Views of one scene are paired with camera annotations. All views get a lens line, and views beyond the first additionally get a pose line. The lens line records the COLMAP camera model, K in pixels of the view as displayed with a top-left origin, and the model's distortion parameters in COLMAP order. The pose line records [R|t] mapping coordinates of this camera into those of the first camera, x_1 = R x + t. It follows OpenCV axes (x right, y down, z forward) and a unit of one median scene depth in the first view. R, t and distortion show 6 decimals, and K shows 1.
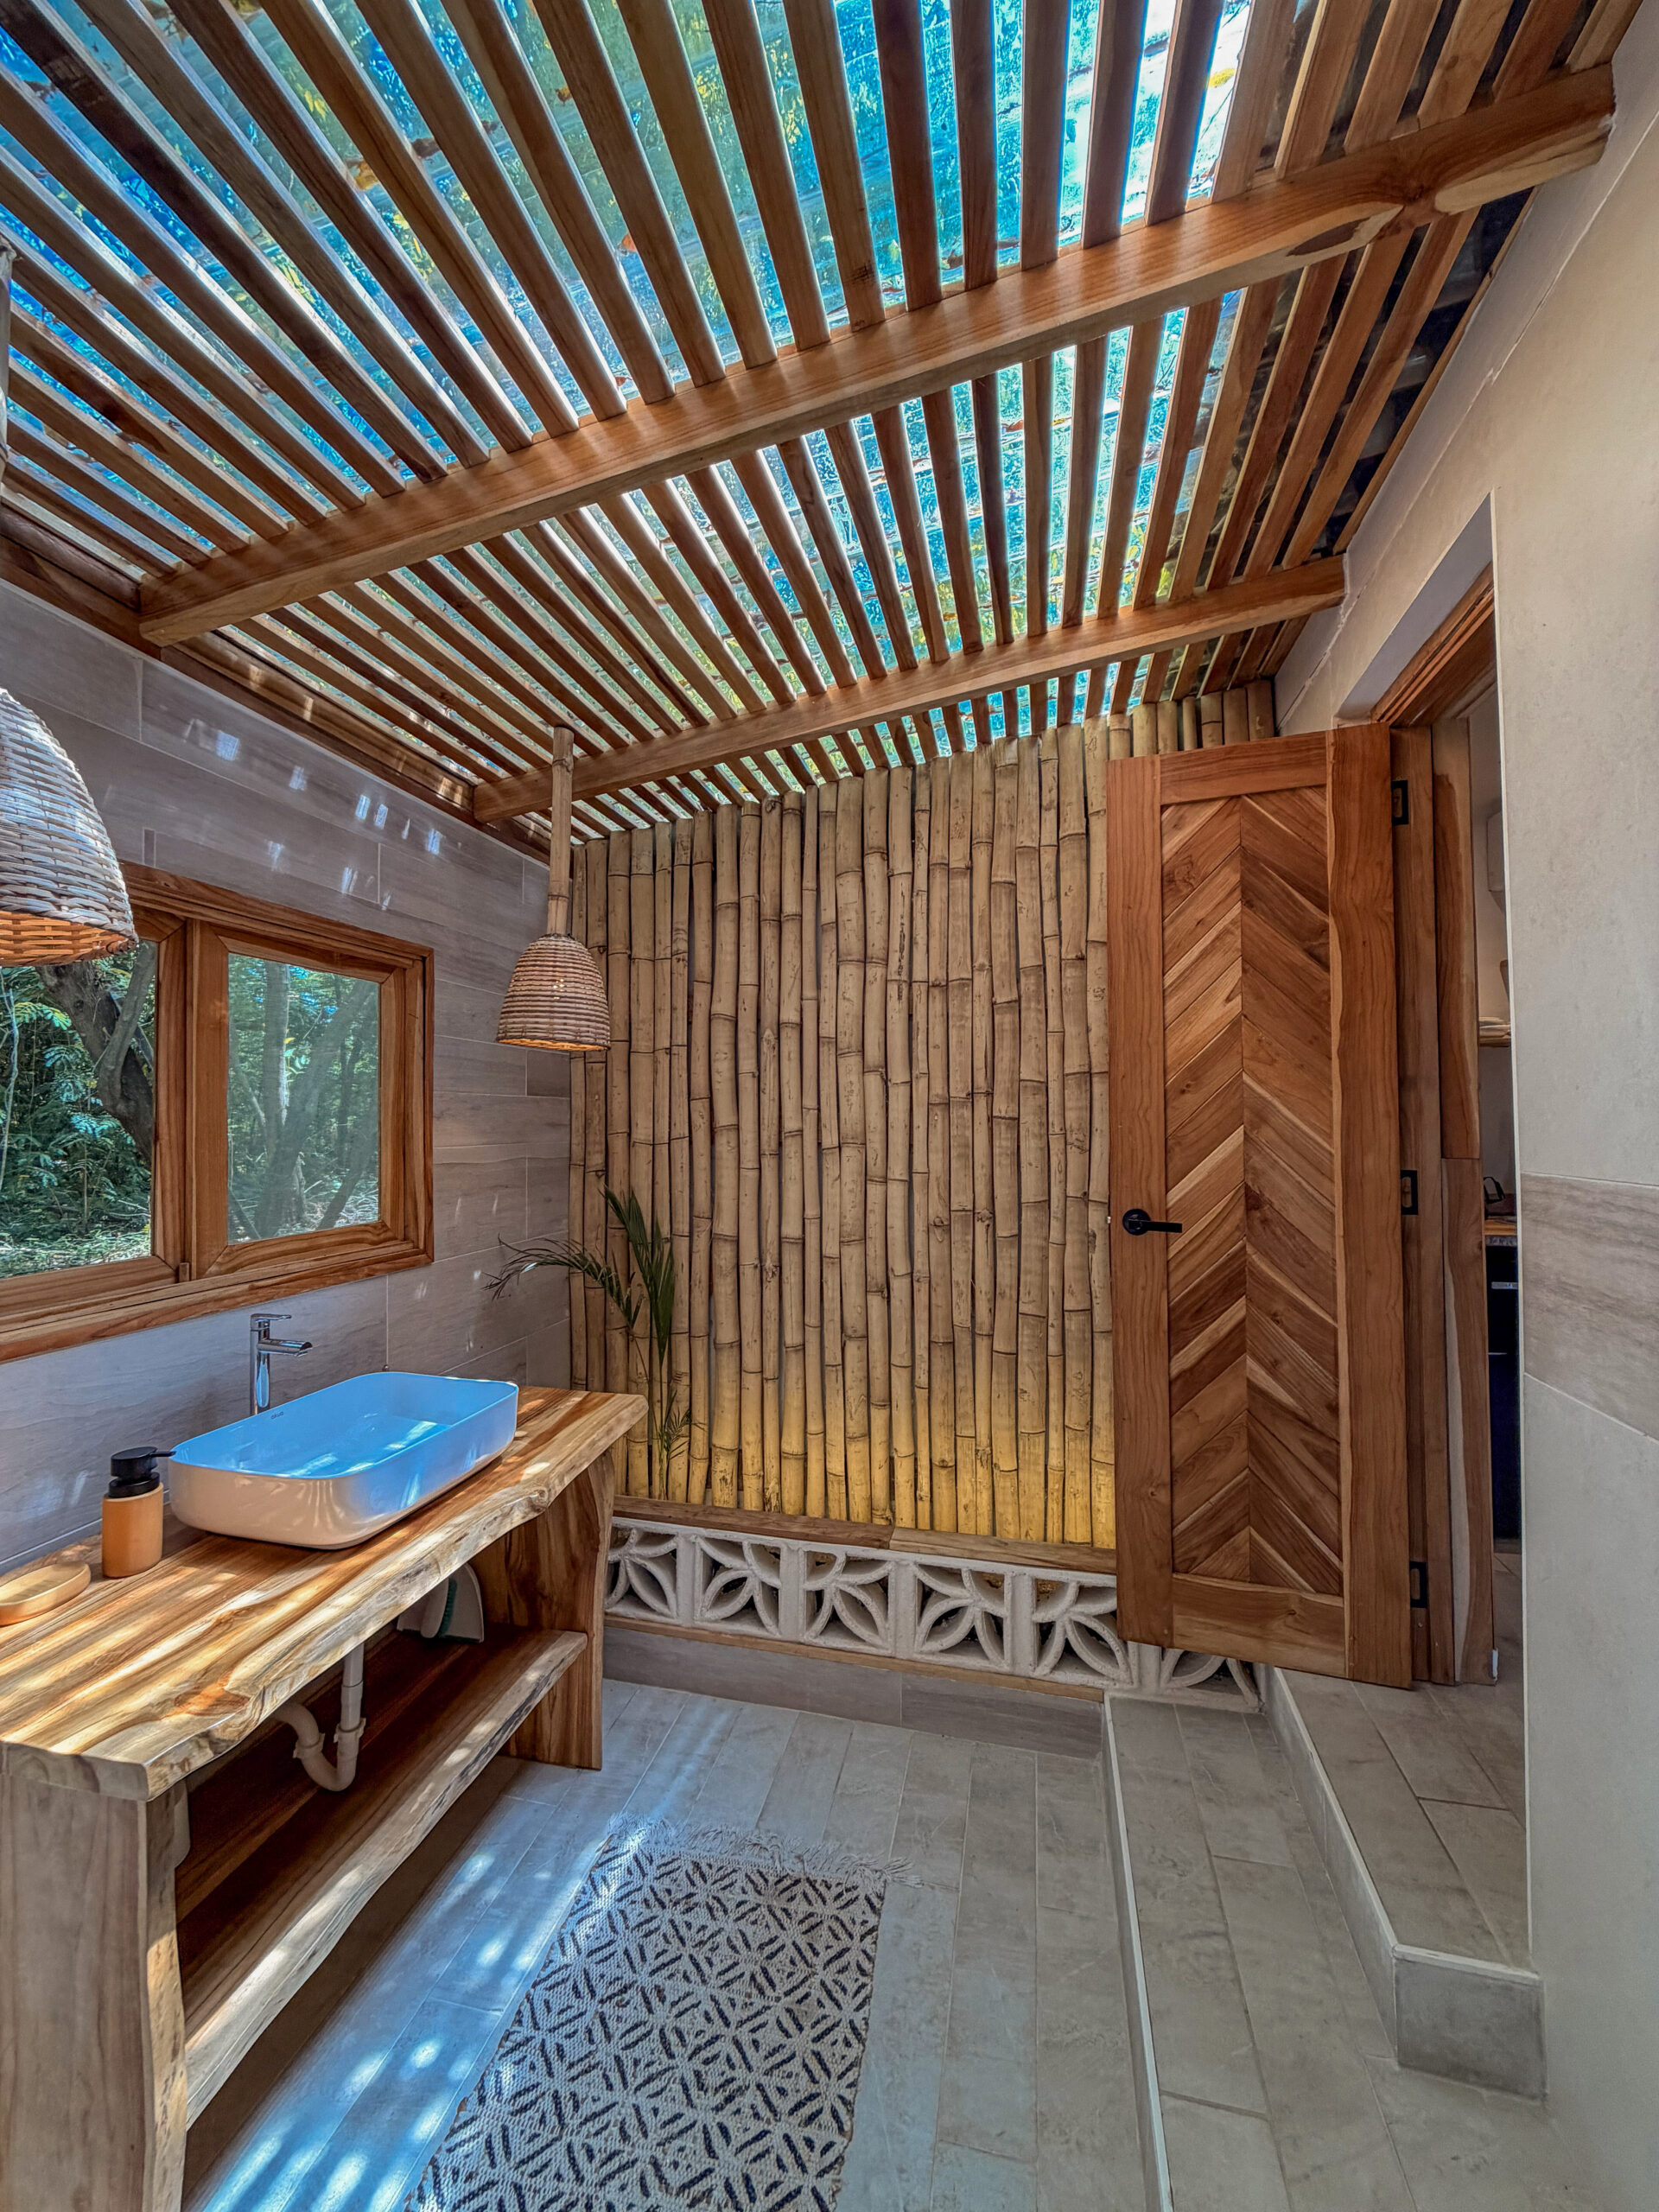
lens RADIAL K [[856.5, 0, 829.5], [0, 856.5, 1106.0], [0, 0, 1]] dist [0.000198, -0.000213]
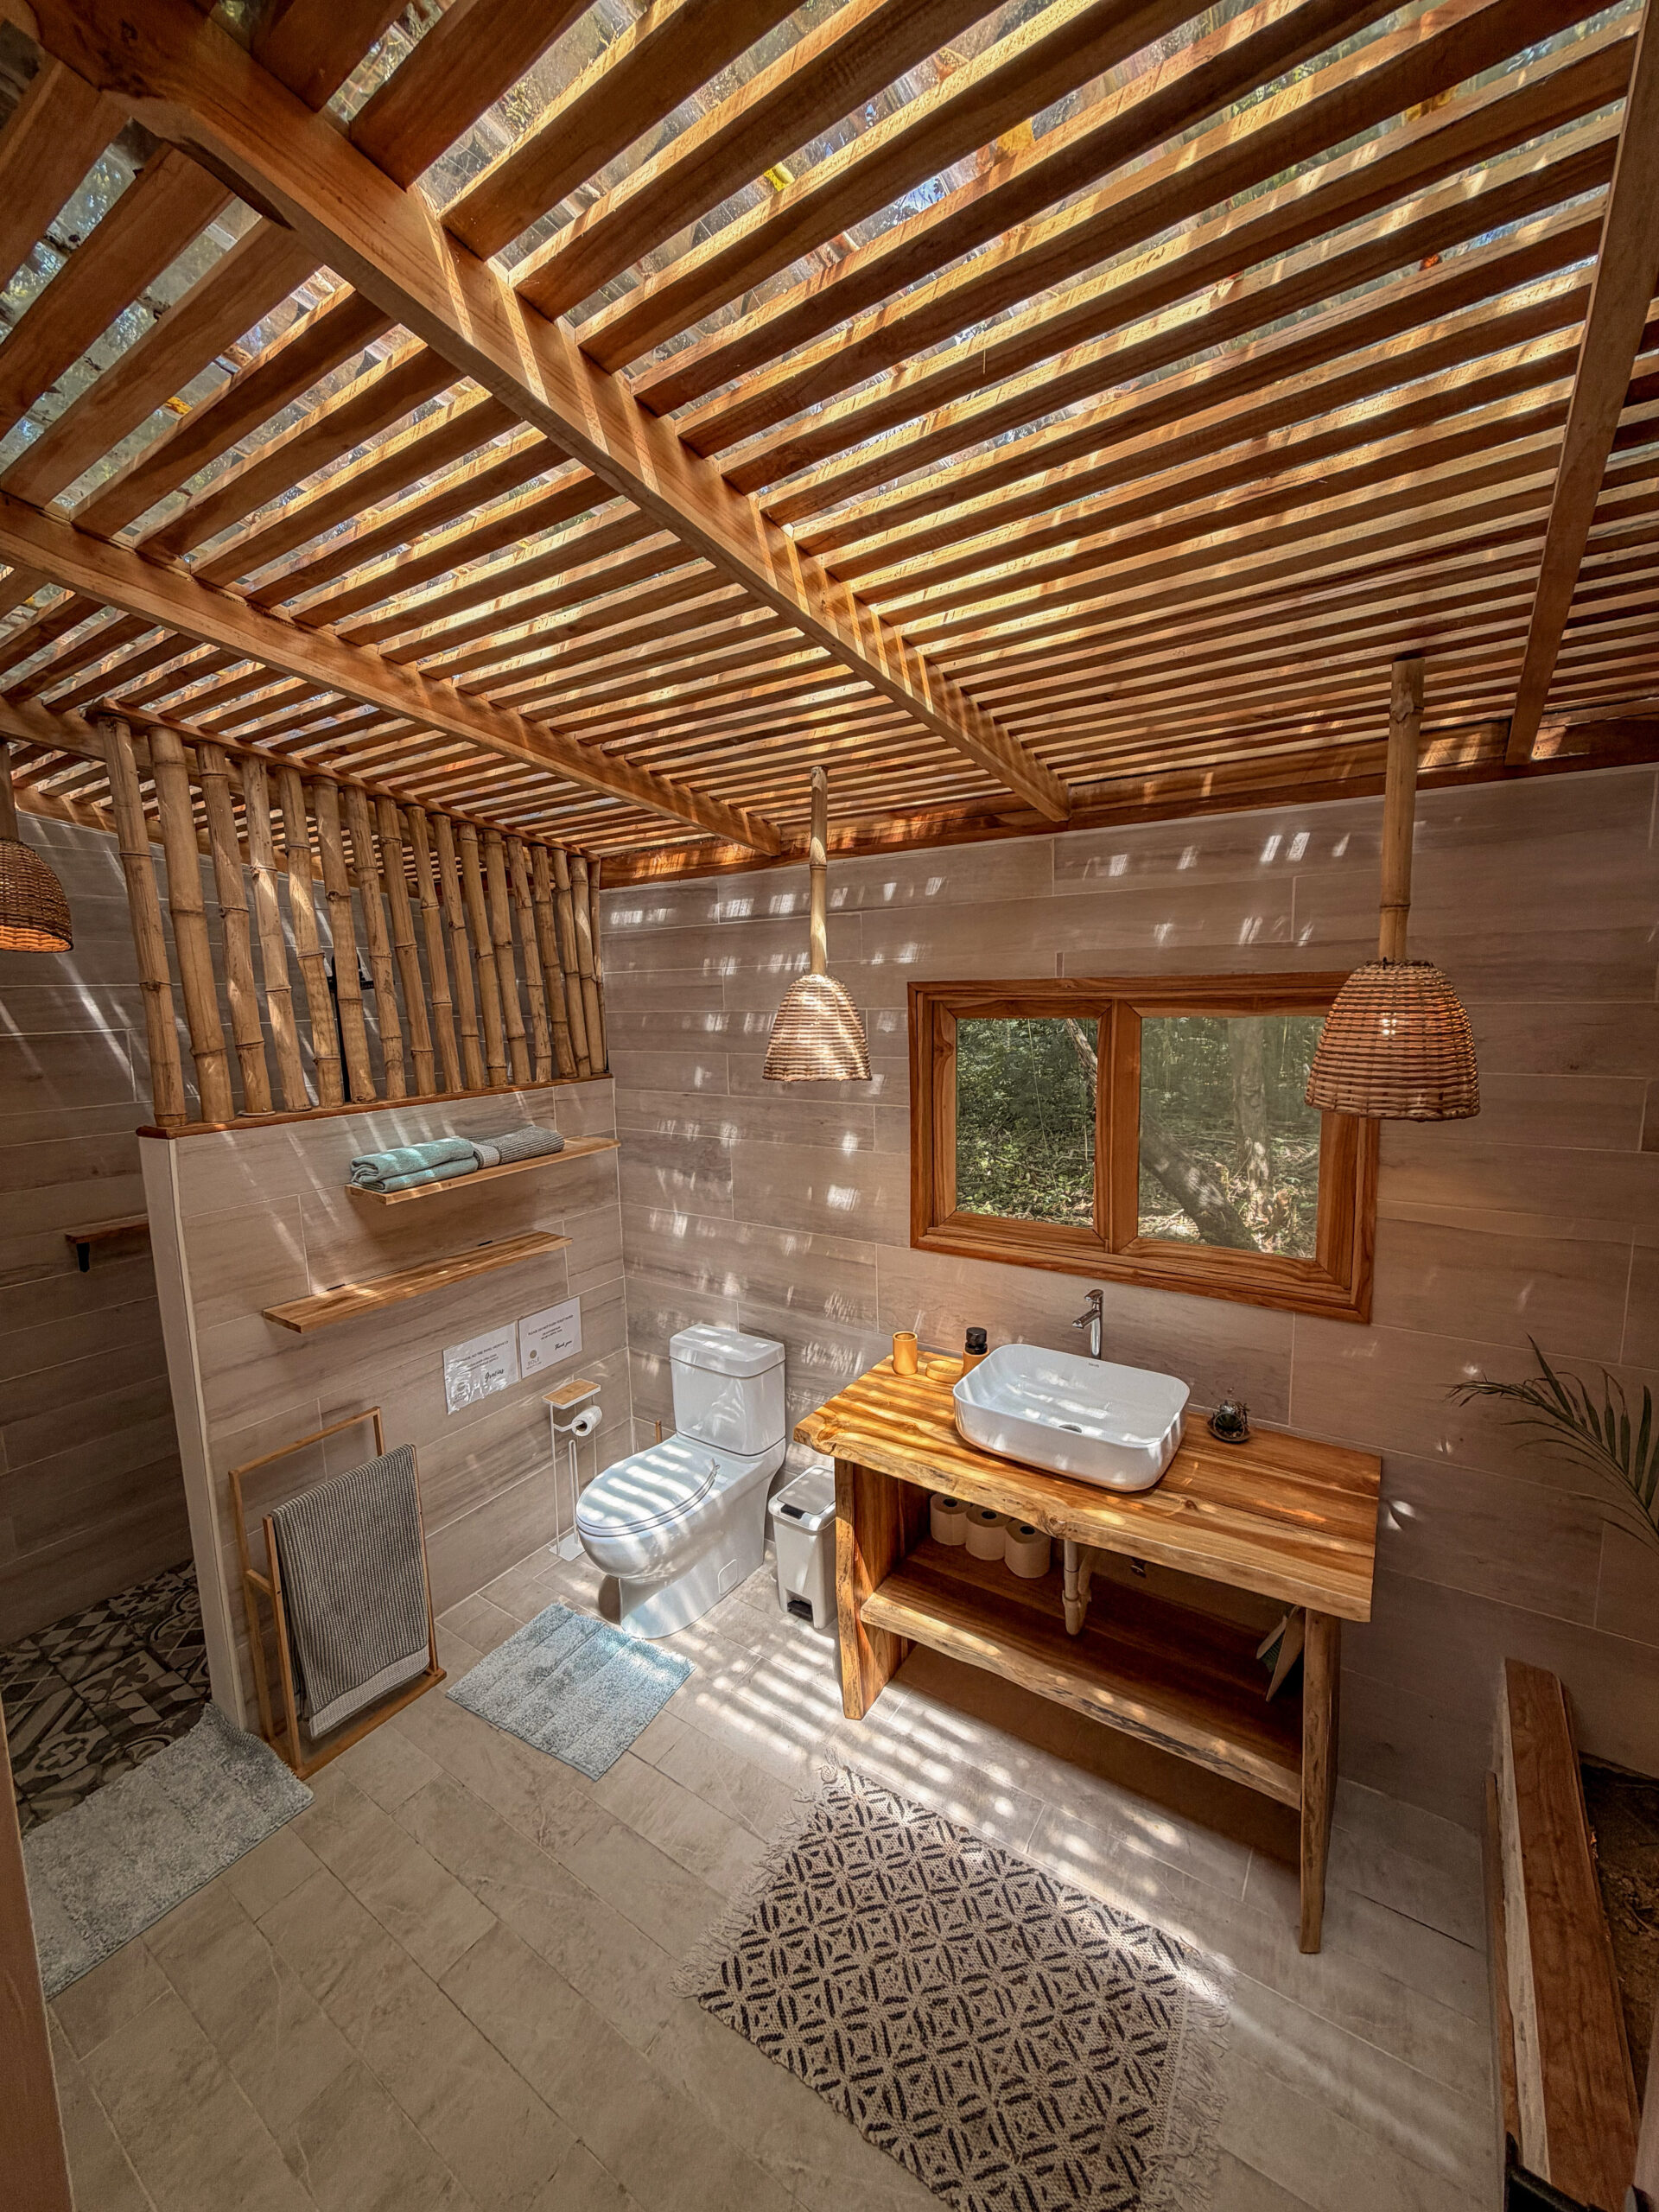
lens RADIAL K [[880.0, 0, 840.9], [0, 880.0, 1109.1], [0, 0, 1]] dist [-0.000204, 0.002968]
pose [[-0.338205, 0.143539, -0.930061, 0.798414], [0.038490, 0.989582, 0.138728, -0.276425], [0.940285, 0.011120, -0.340207, 1.153805]]
